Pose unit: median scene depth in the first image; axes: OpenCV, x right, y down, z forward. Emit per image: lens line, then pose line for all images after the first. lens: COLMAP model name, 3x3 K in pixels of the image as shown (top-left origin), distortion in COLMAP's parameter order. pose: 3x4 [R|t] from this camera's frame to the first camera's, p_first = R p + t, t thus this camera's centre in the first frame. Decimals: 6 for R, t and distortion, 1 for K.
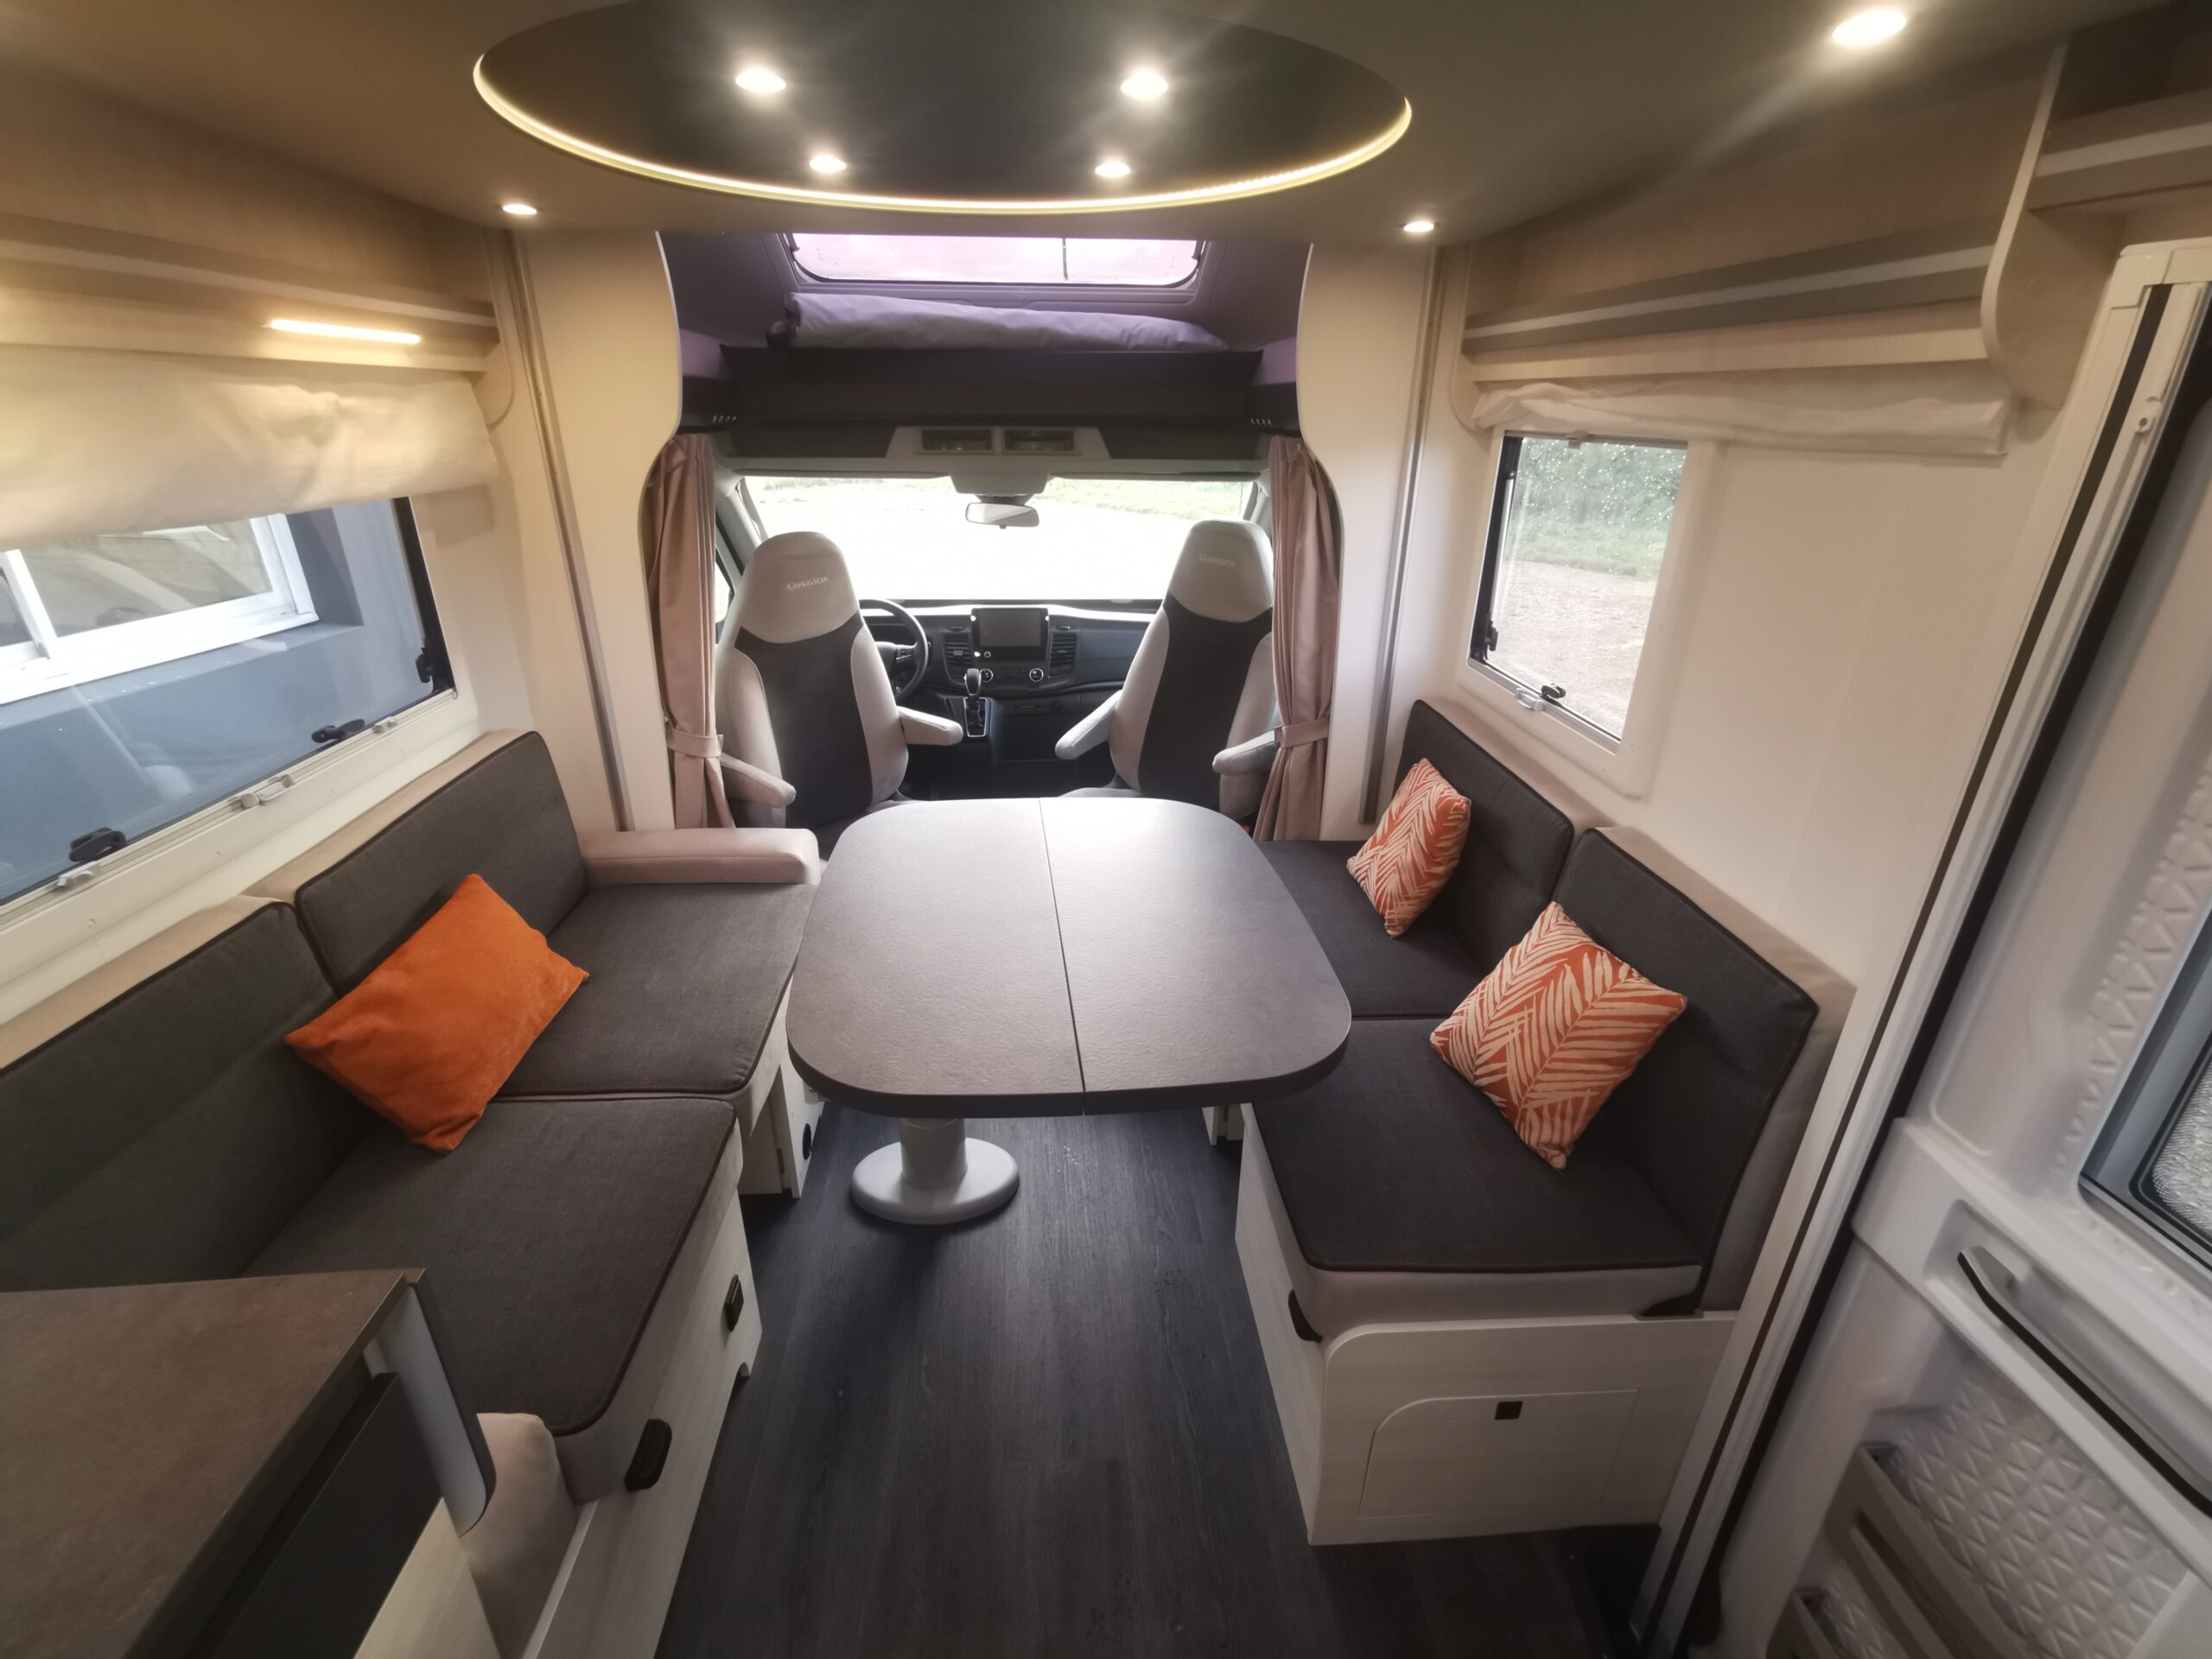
lens RADIAL K [[1014.0, 0, 1093.1], [0, 1014.0, 841.4], [0, 0, 1]] dist [0.000485, 0.006033]
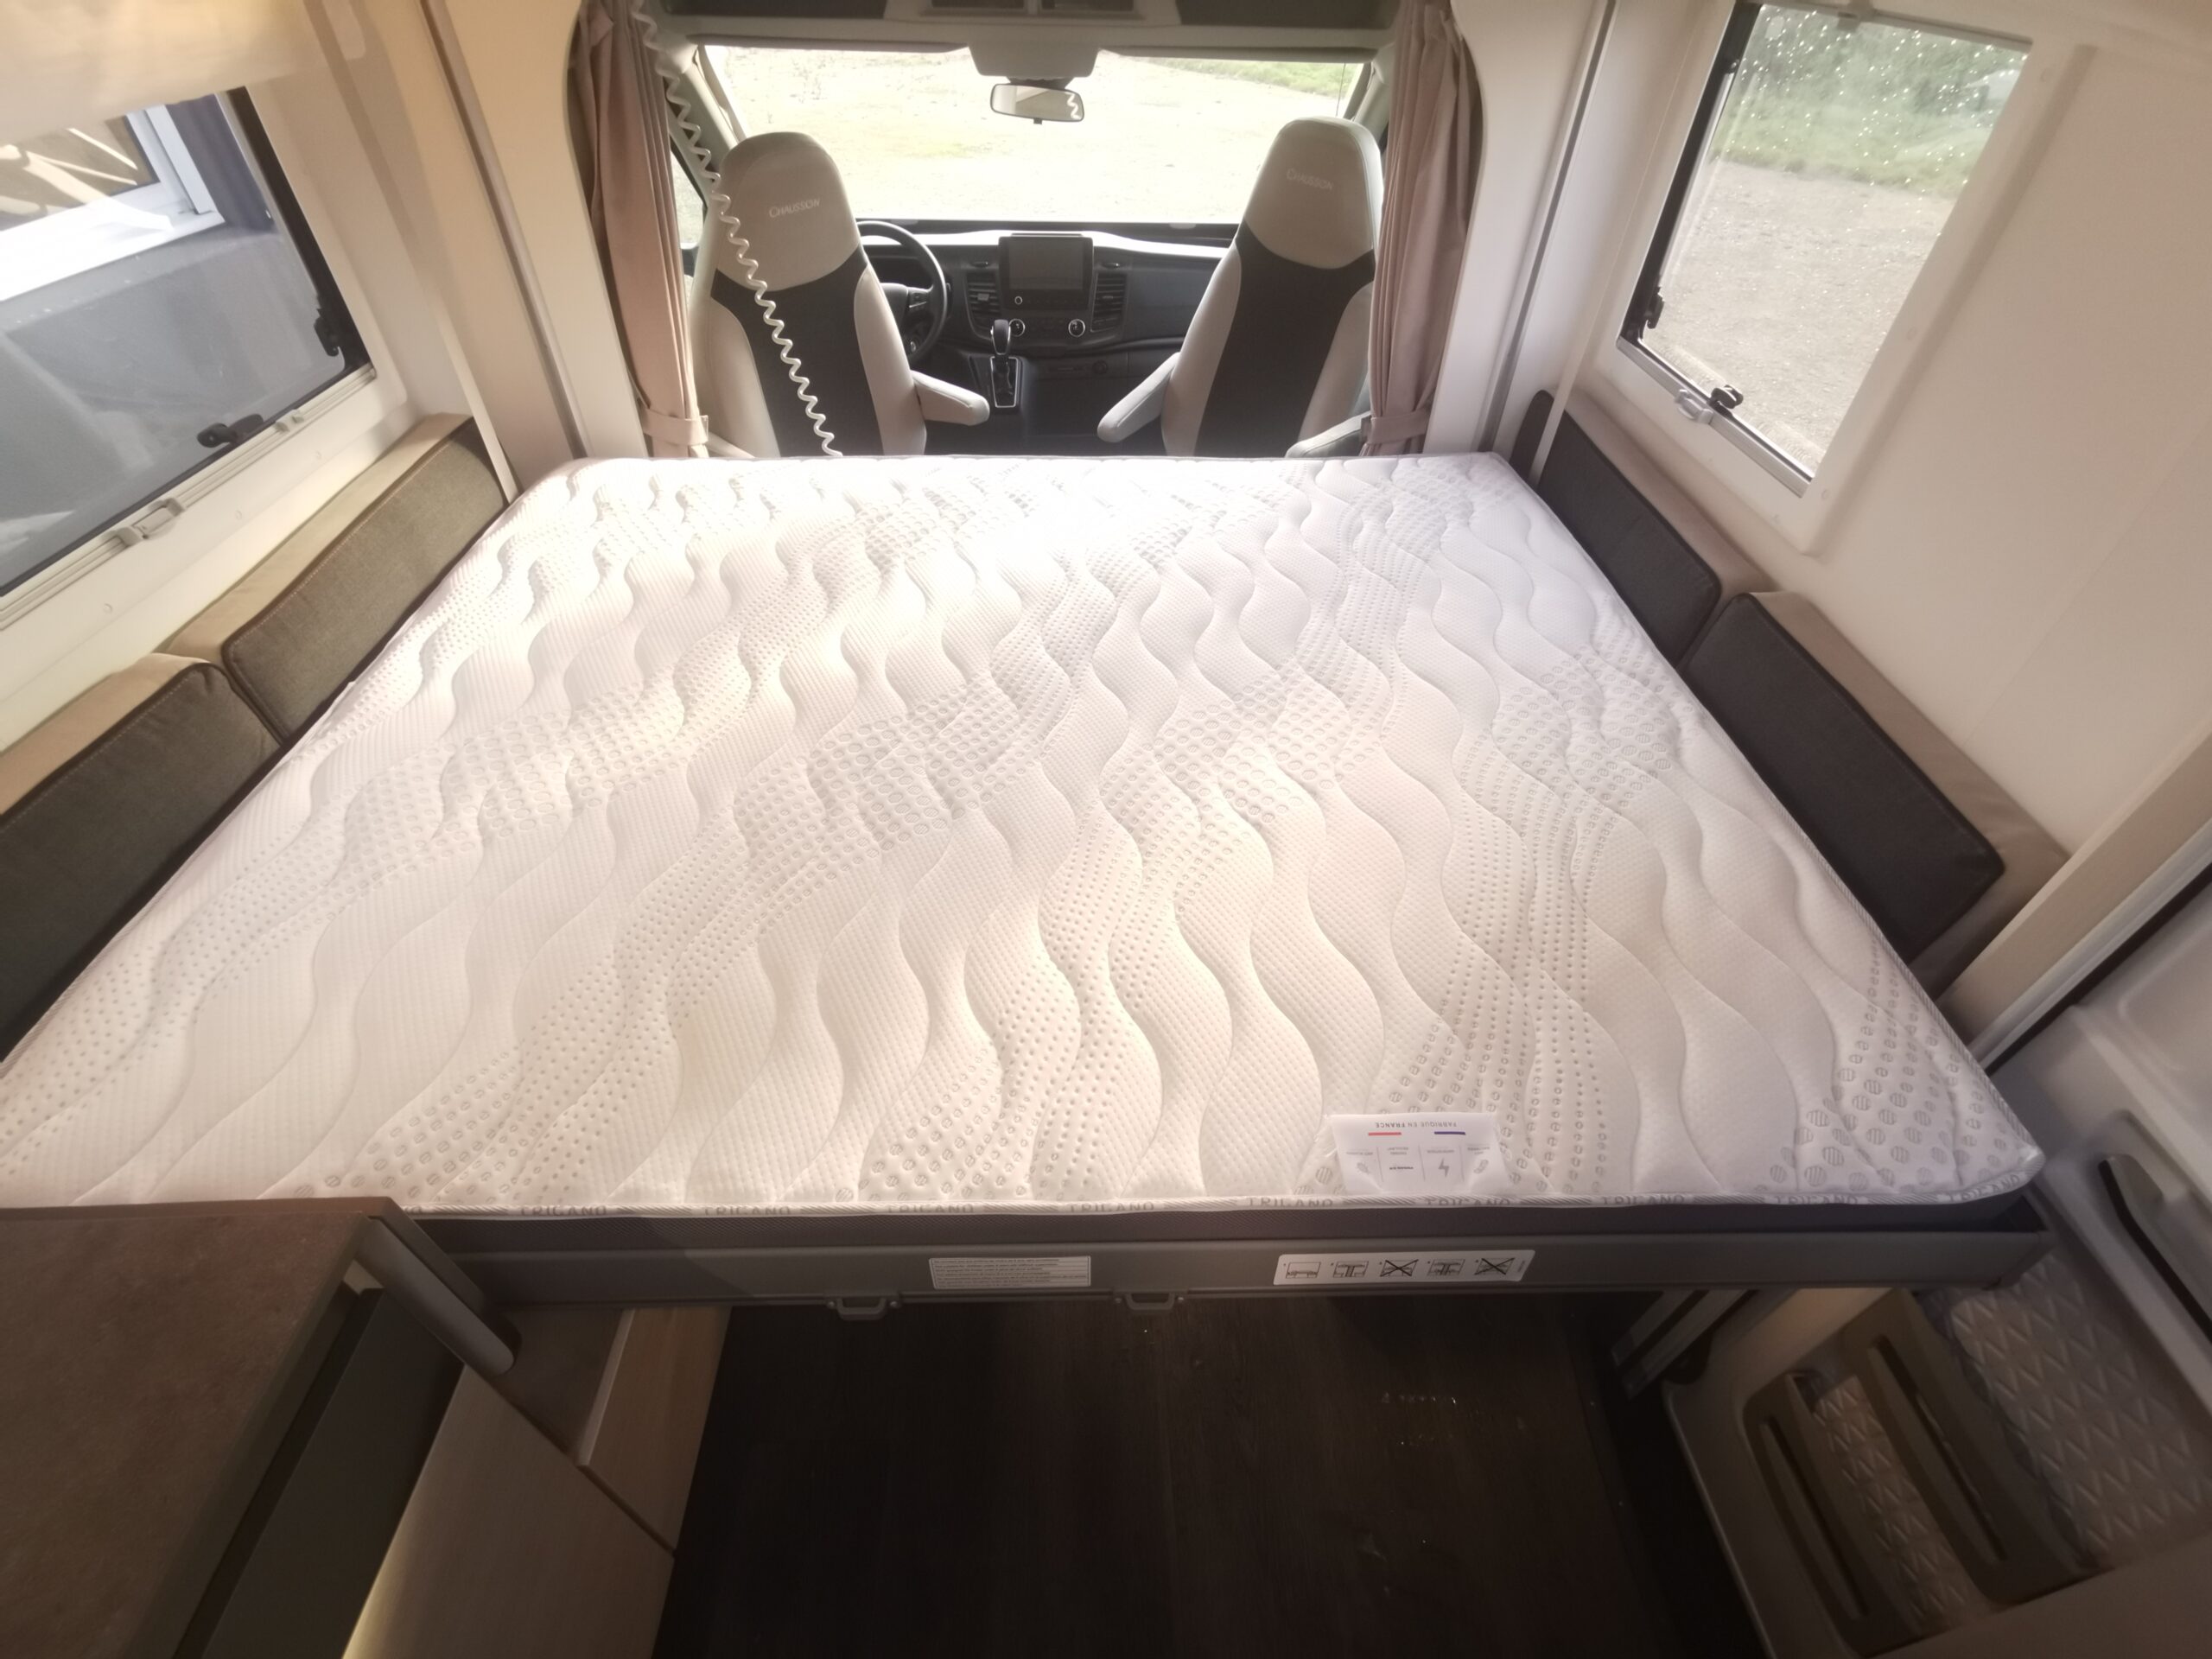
lens RADIAL K [[1014.0, 0, 1093.1], [0, 1014.0, 841.4], [0, 0, 1]] dist [0.000485, 0.006033]
pose [[0.999141, 0.033521, -0.024359, -0.011595], [-0.023494, 0.942513, 0.333342, -0.067745], [0.034132, -0.332483, 0.942491, 0.105691]]
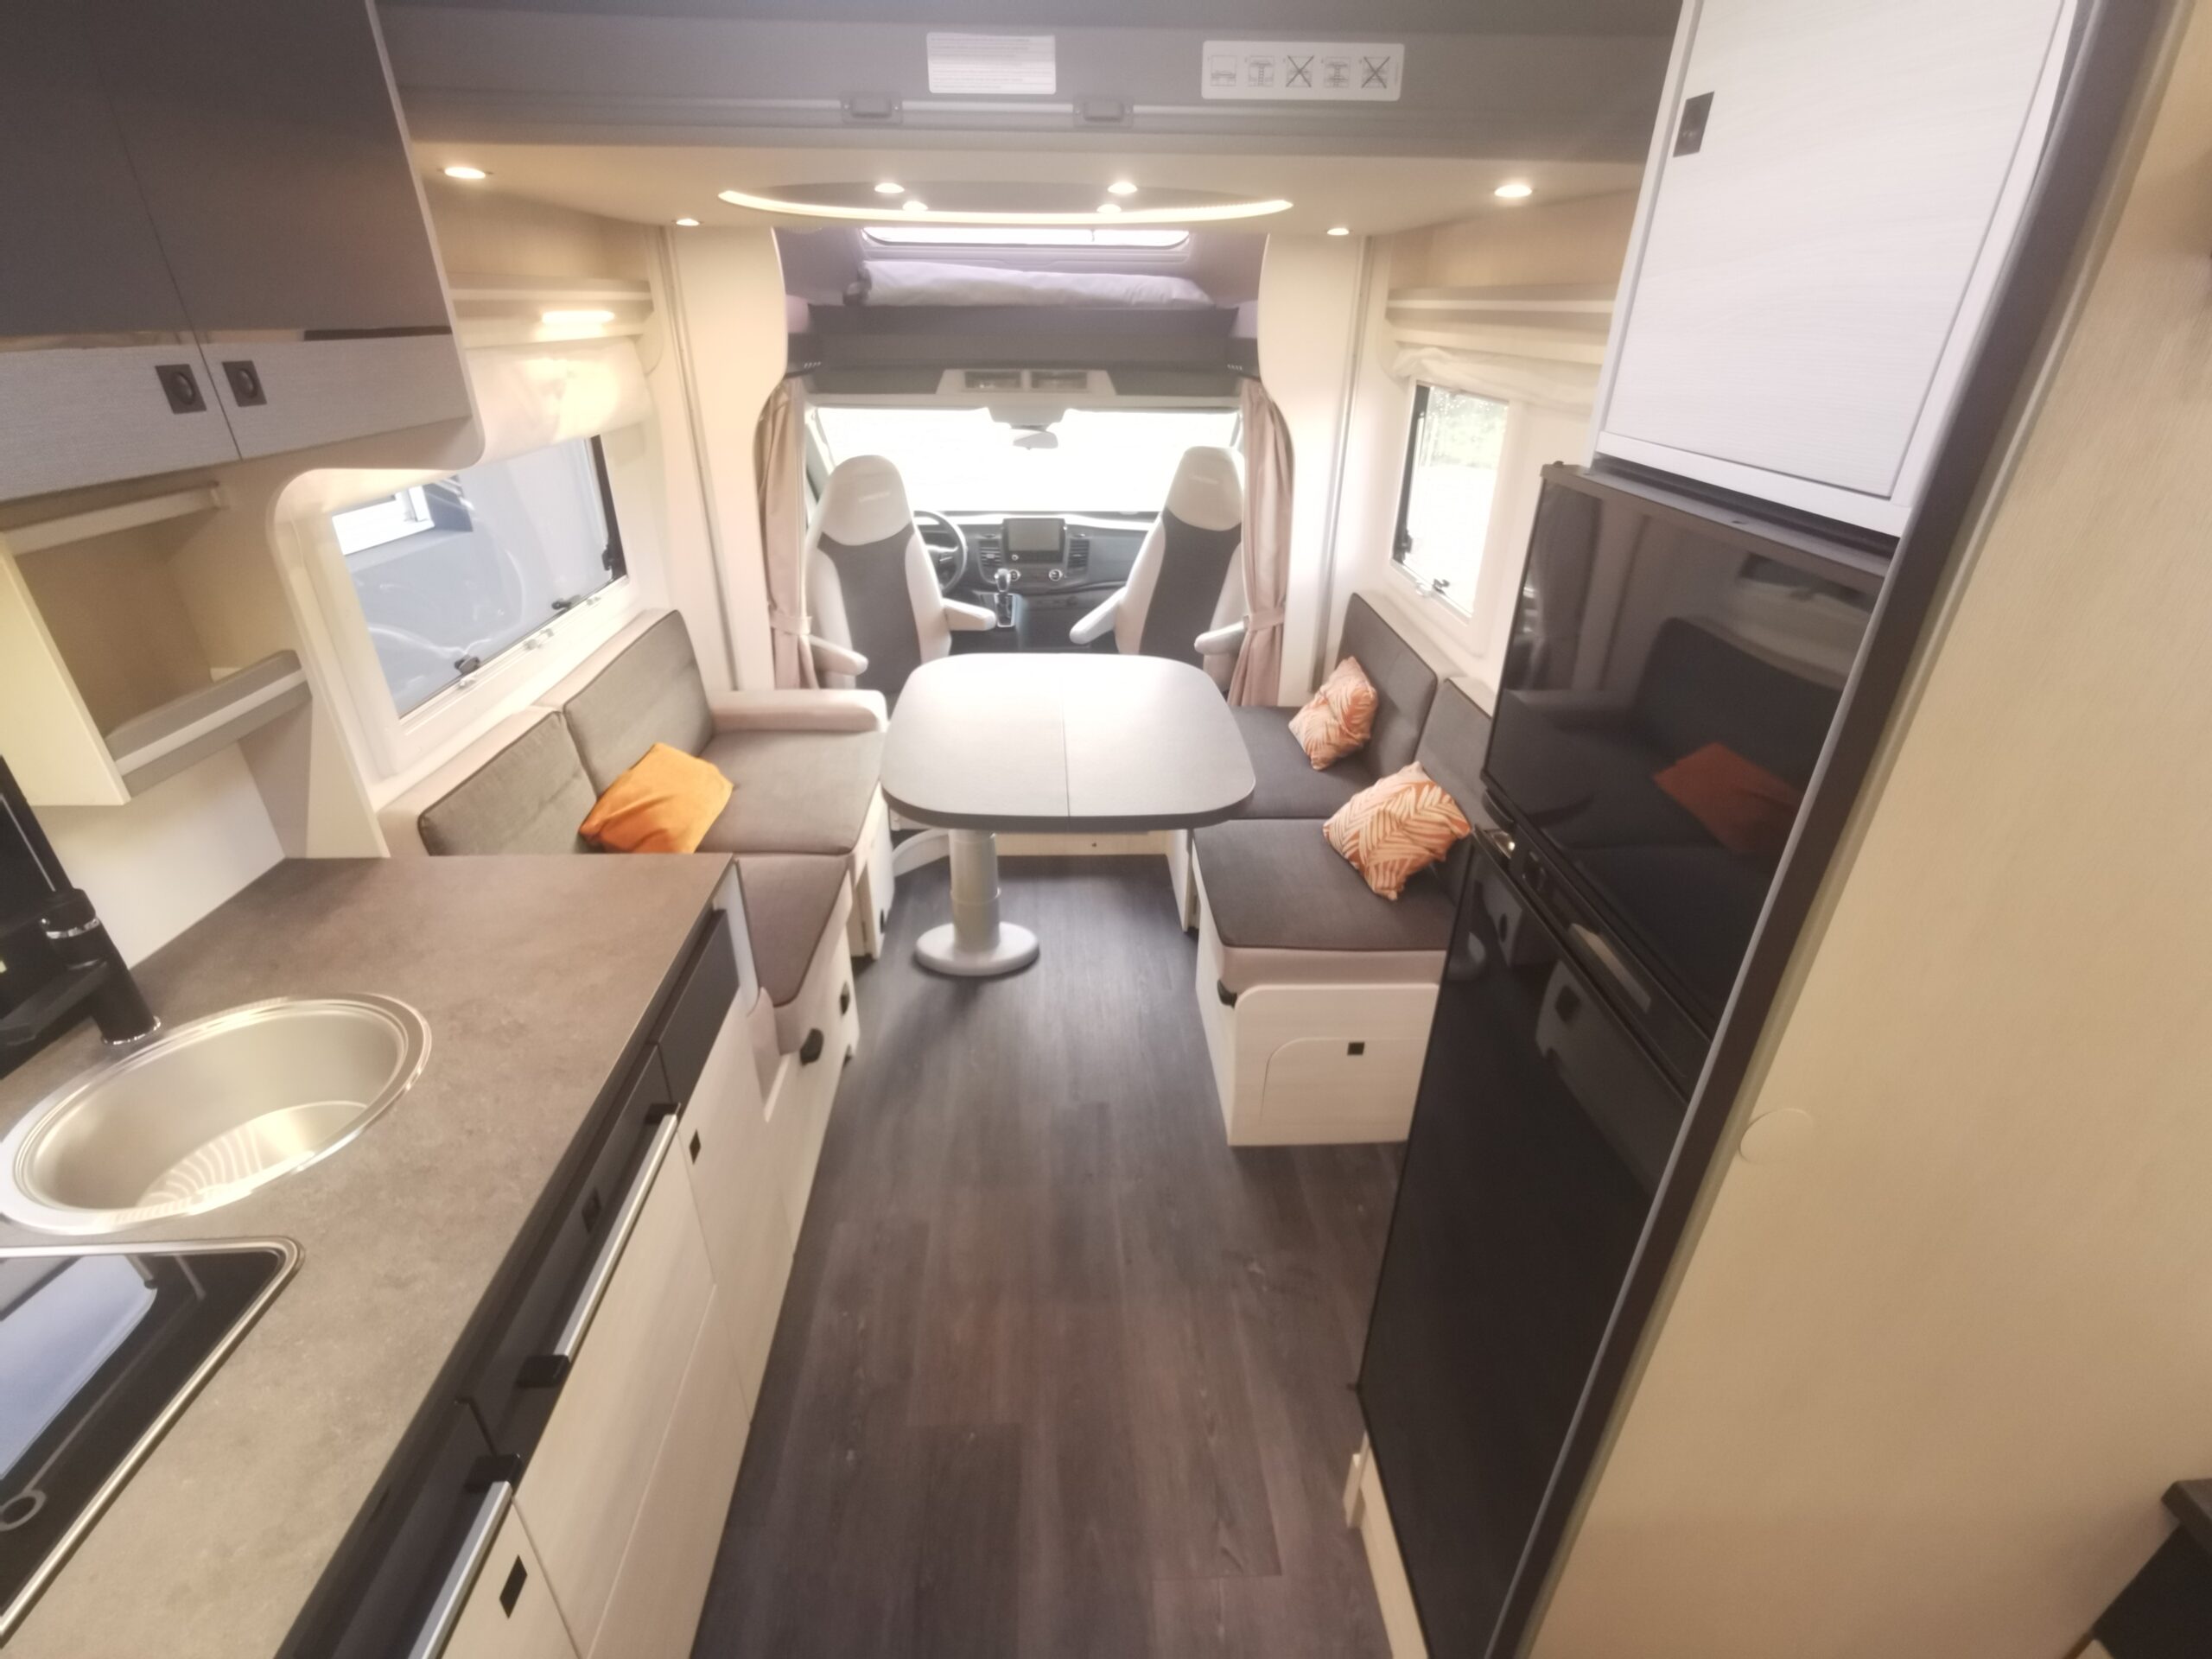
lens RADIAL K [[1016.8, 0, 1093.7], [0, 1016.8, 840.4], [0, 0, 1]] dist [-0.003409, 0.001133]
pose [[0.999772, 0.011810, -0.017775, 0.021826], [-0.010391, 0.996905, 0.077920, 0.083467], [0.018640, -0.077718, 0.996801, -0.340885]]
